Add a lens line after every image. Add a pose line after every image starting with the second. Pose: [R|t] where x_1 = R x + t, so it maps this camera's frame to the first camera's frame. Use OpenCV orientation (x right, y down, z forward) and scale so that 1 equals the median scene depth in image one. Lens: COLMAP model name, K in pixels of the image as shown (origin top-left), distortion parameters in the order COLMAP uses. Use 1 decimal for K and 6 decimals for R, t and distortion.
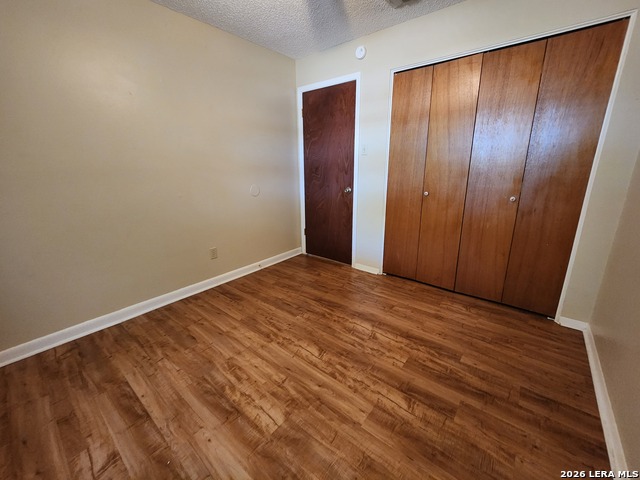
lens RADIAL K [[261.0, 0, 326.1], [0, 261.0, 235.7], [0, 0, 1]] dist [0.003596, -0.002186]
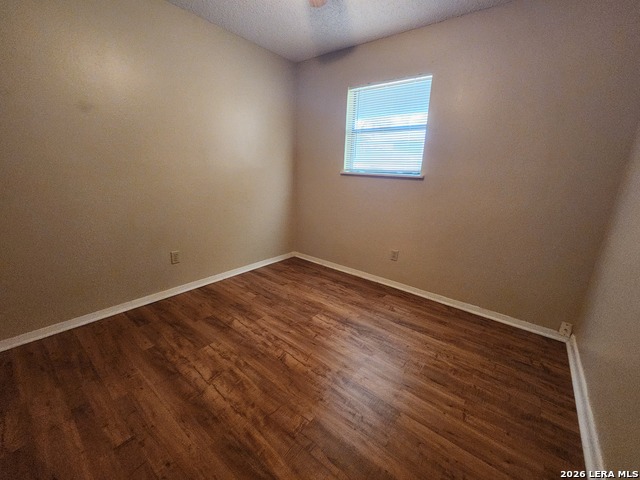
lens RADIAL K [[261.0, 0, 326.1], [0, 261.0, 235.7], [0, 0, 1]] dist [0.003596, -0.002186]
pose [[-0.999498, -0.024359, -0.020279, -0.158105], [-0.031230, 0.866151, 0.498806, -0.468446], [0.005415, 0.499189, -0.866476, 1.712686]]
